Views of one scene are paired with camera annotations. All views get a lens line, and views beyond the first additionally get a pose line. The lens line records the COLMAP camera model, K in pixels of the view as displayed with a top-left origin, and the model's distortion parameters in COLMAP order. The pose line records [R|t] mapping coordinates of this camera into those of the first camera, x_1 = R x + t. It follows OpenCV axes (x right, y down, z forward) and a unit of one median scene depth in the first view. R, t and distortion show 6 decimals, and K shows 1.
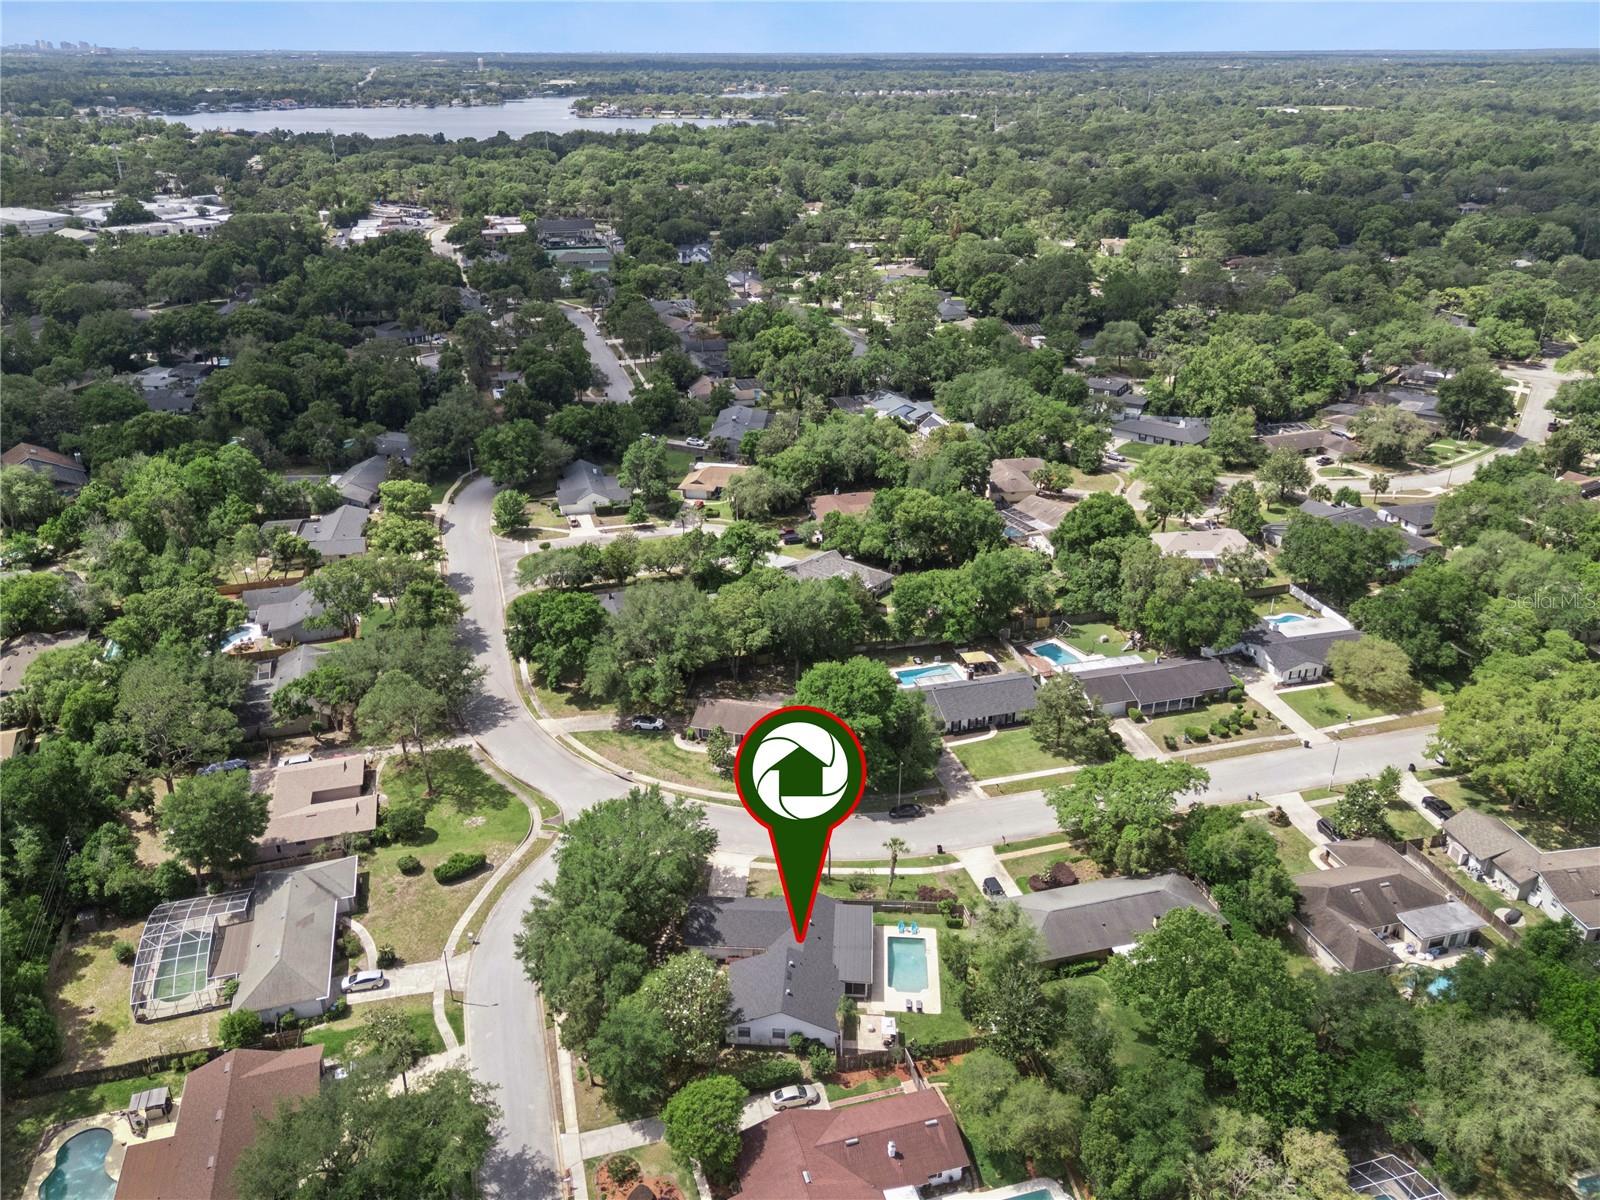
lens RADIAL K [[1176.8, 0, 798.3], [0, 1176.8, 604.0], [0, 0, 1]] dist [0.062891, -0.051560]
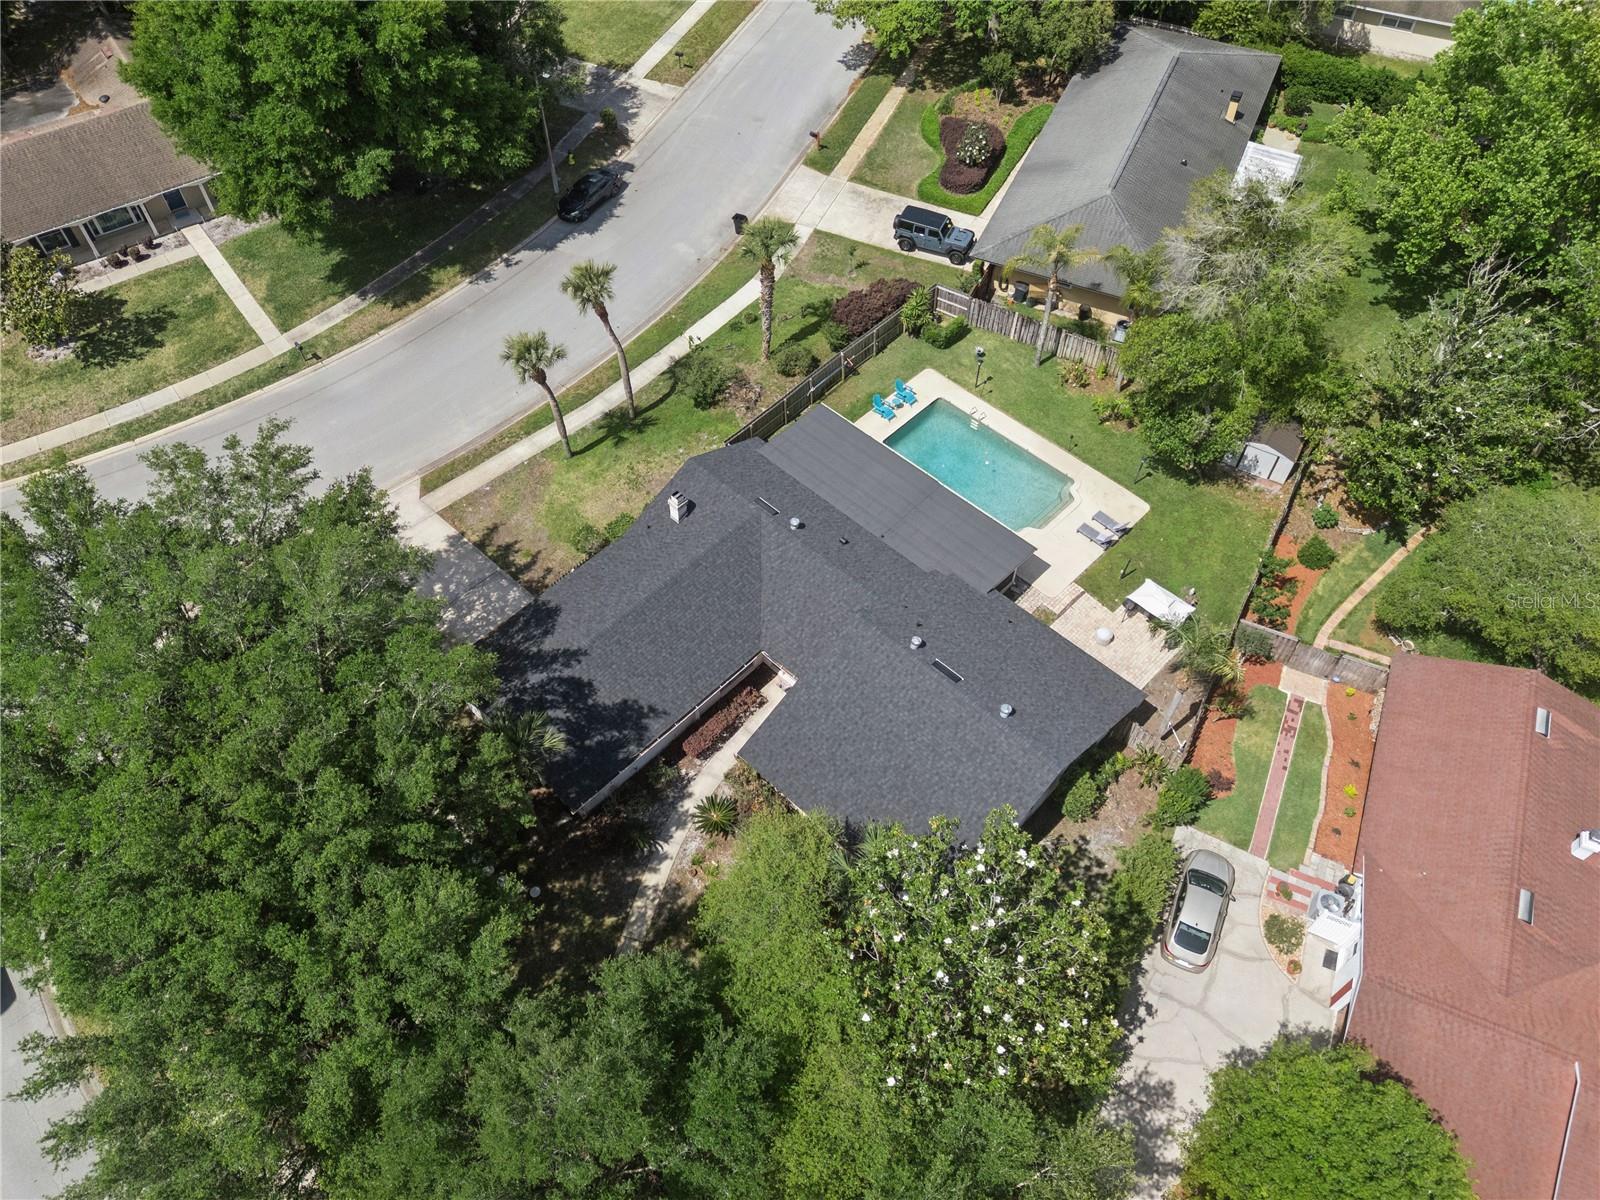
lens RADIAL K [[1196.3, 0, 797.6], [0, 1196.3, 588.0], [0, 0, 1]] dist [0.067266, -0.062108]
pose [[0.645614, -0.610569, 0.458681, -0.142289], [0.322527, 0.762441, 0.560946, 0.066023], [-0.692213, -0.214217, 0.689168, 0.622671]]
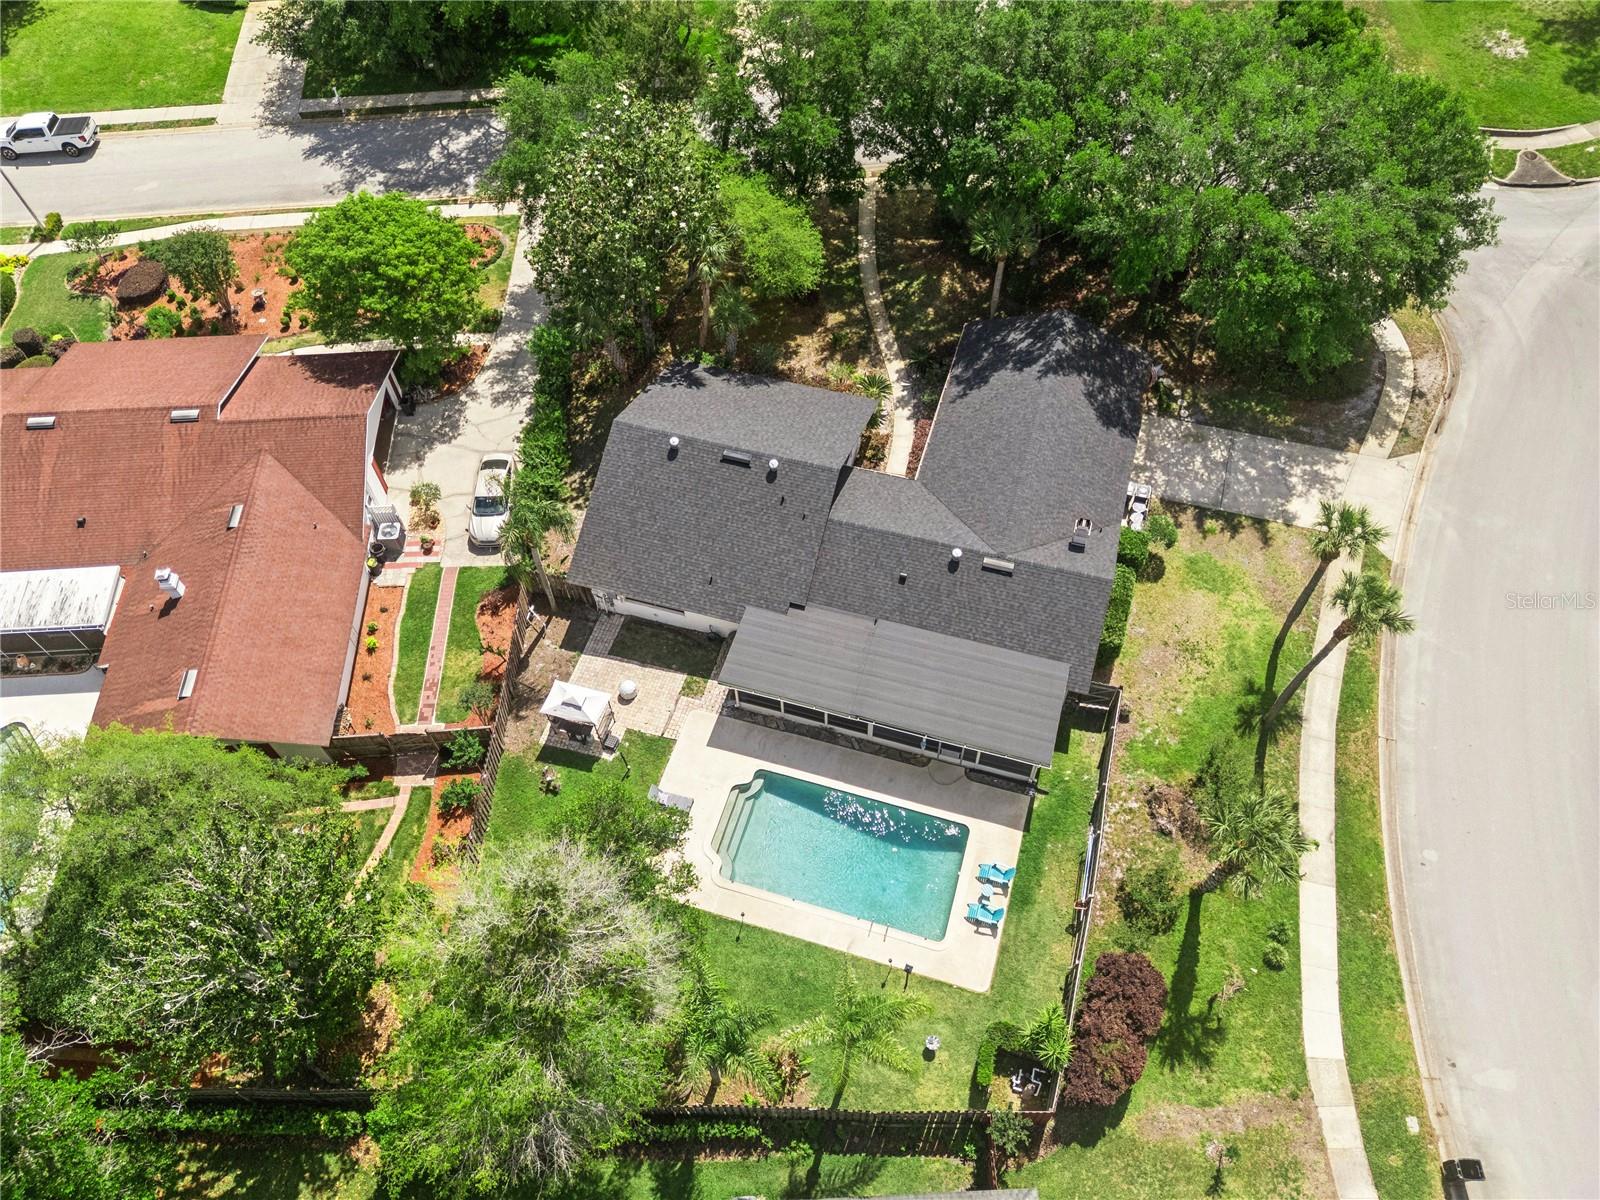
lens RADIAL K [[1176.8, 0, 798.3], [0, 1176.8, 604.0], [0, 0, 1]] dist [0.062891, -0.051560]
pose [[-0.230444, 0.811162, -0.537504, 0.177339], [-0.388752, 0.429632, 0.815039, 0.016617], [0.892058, 0.396777, 0.216335, 0.748782]]
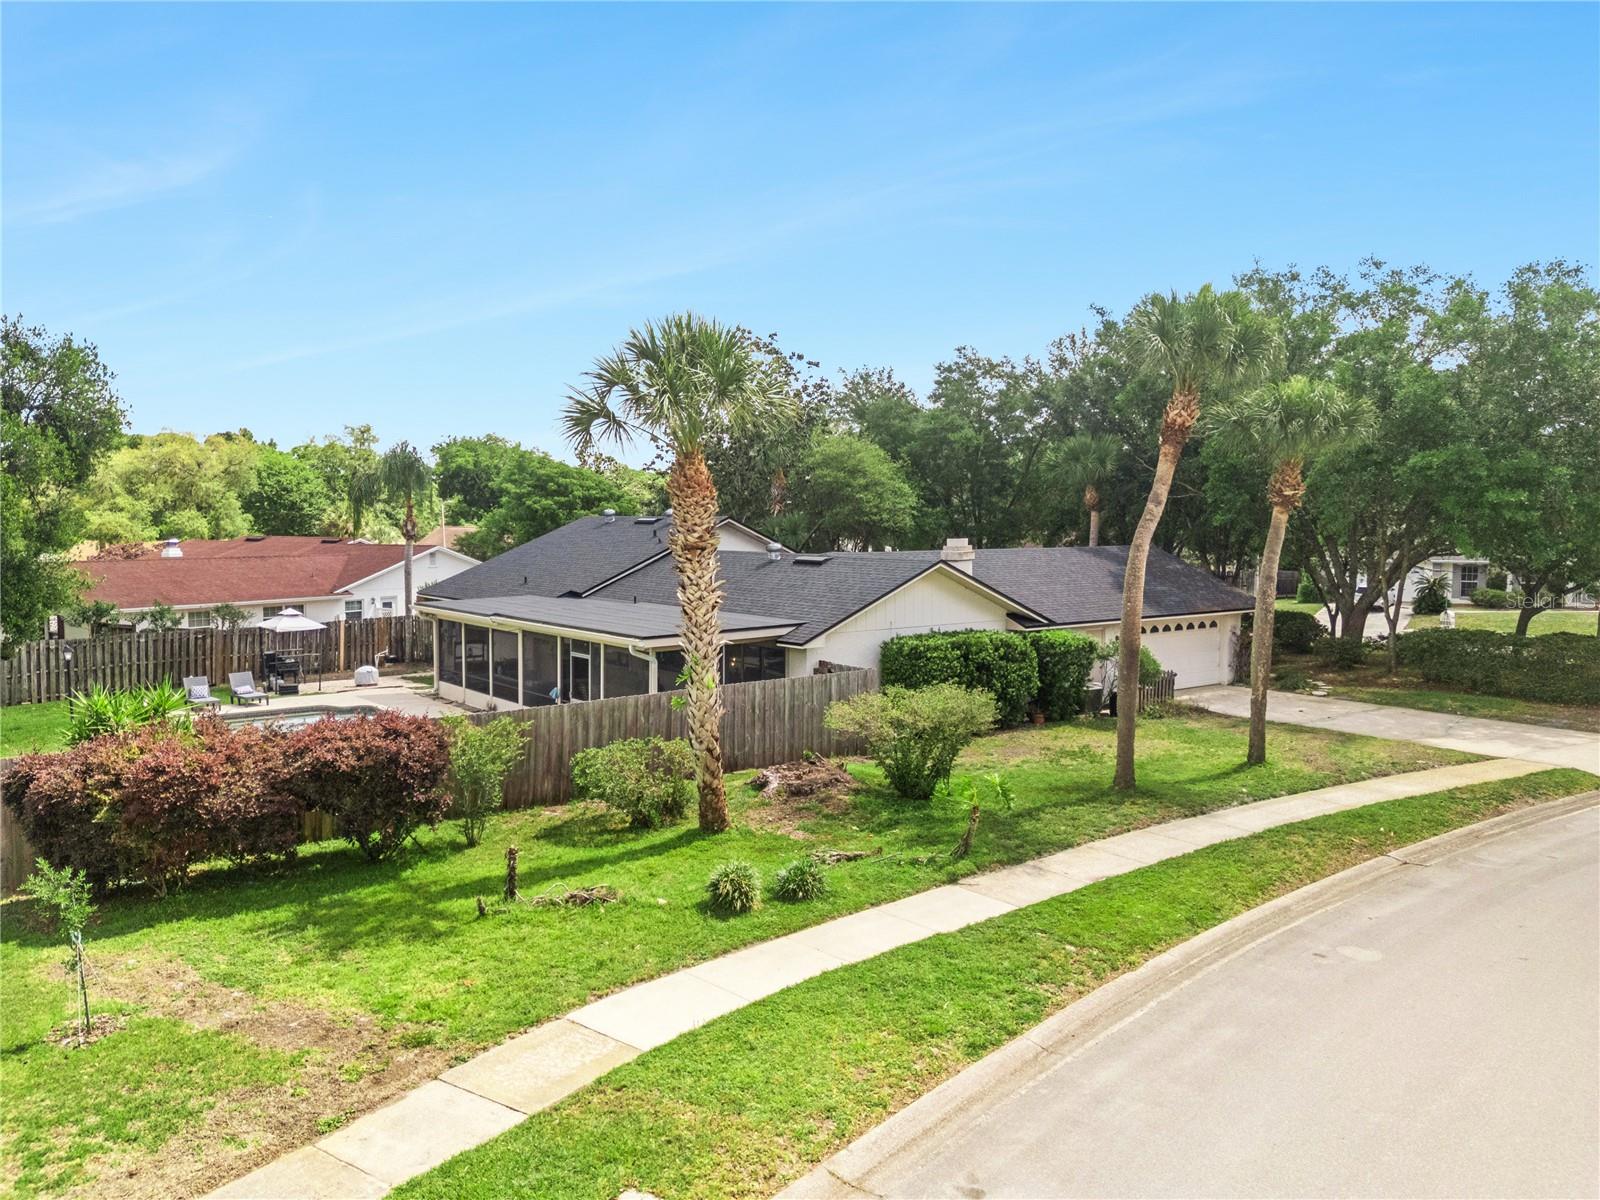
lens RADIAL K [[1168.7, 0, 796.2], [0, 1168.7, 607.4], [0, 0, 1]] dist [0.079984, -0.070820]
pose [[-0.749600, 0.042263, -0.660540, 0.134818], [-0.287126, 0.878409, 0.382042, 0.157685], [0.596371, 0.476037, -0.646321, 0.971608]]
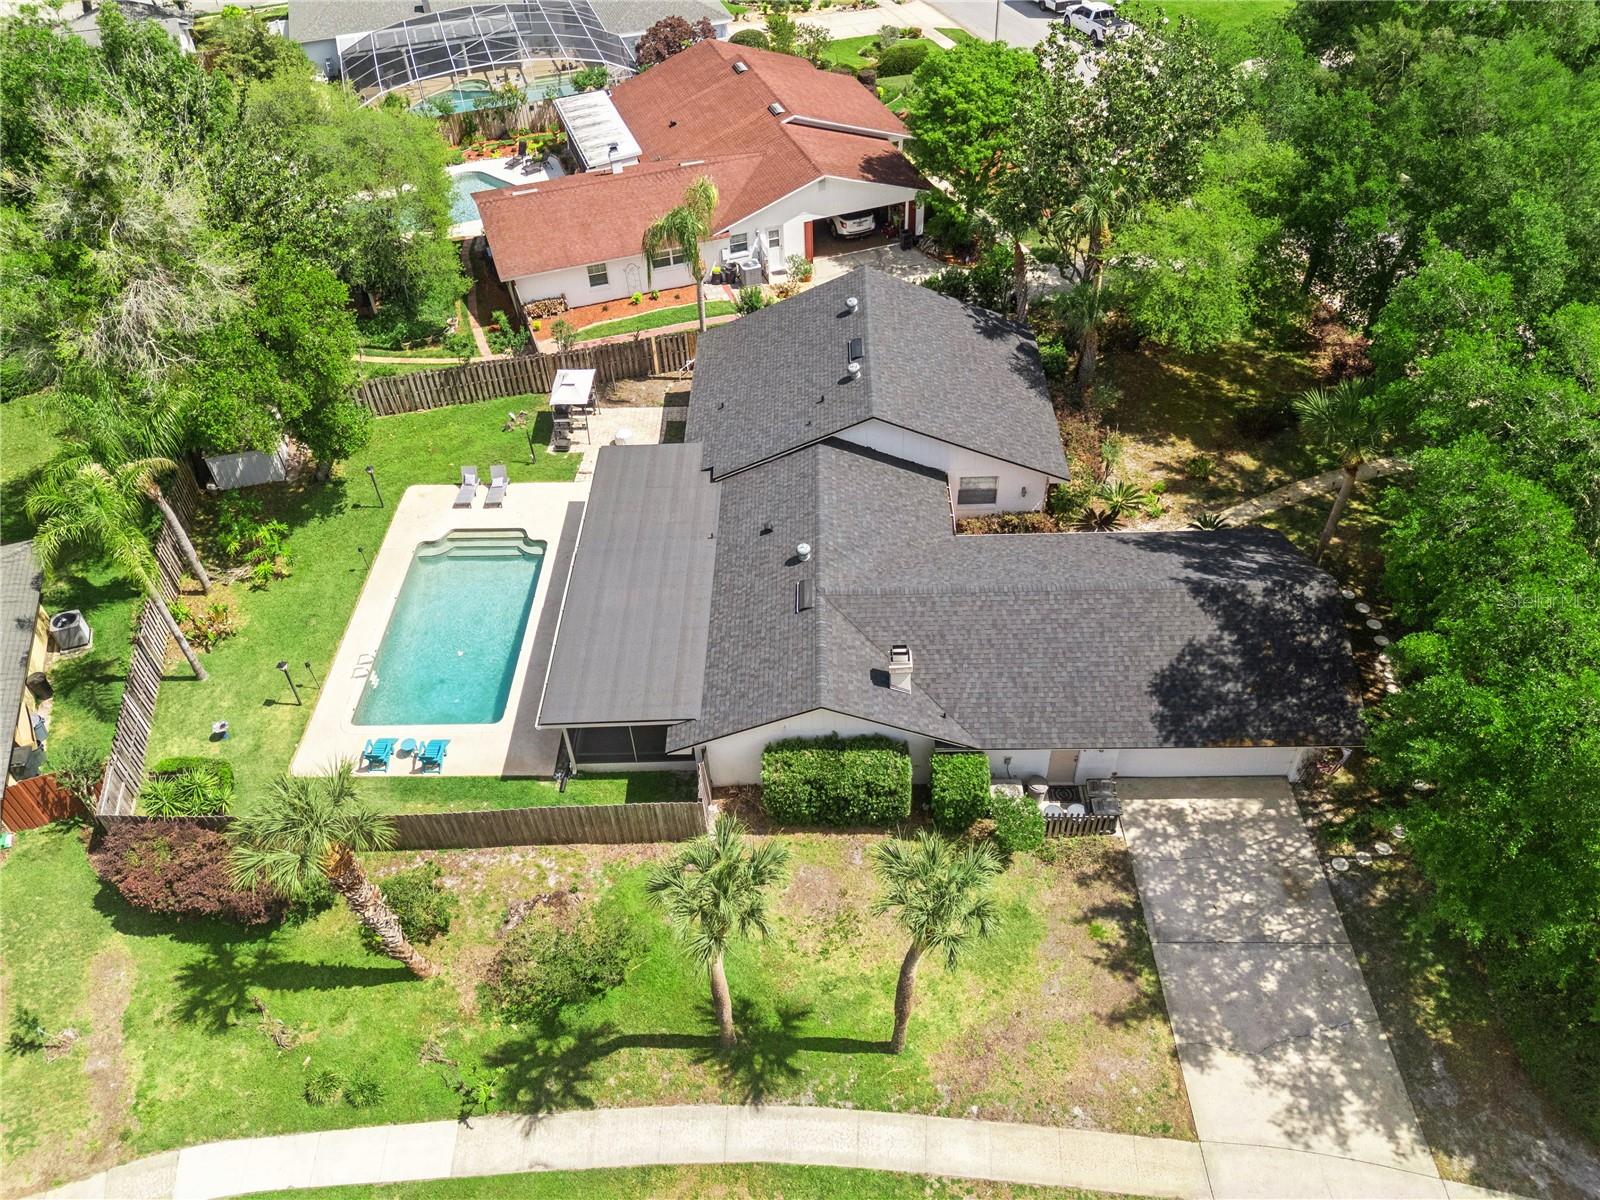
lens RADIAL K [[1182.8, 0, 796.4], [0, 1182.8, 604.3], [0, 0, 1]] dist [0.038669, -0.015204]
pose [[-0.998196, 0.058265, -0.014522, 0.013206], [0.007734, 0.364580, 0.931140, 0.033968], [0.059547, 0.929348, -0.364372, 0.923497]]
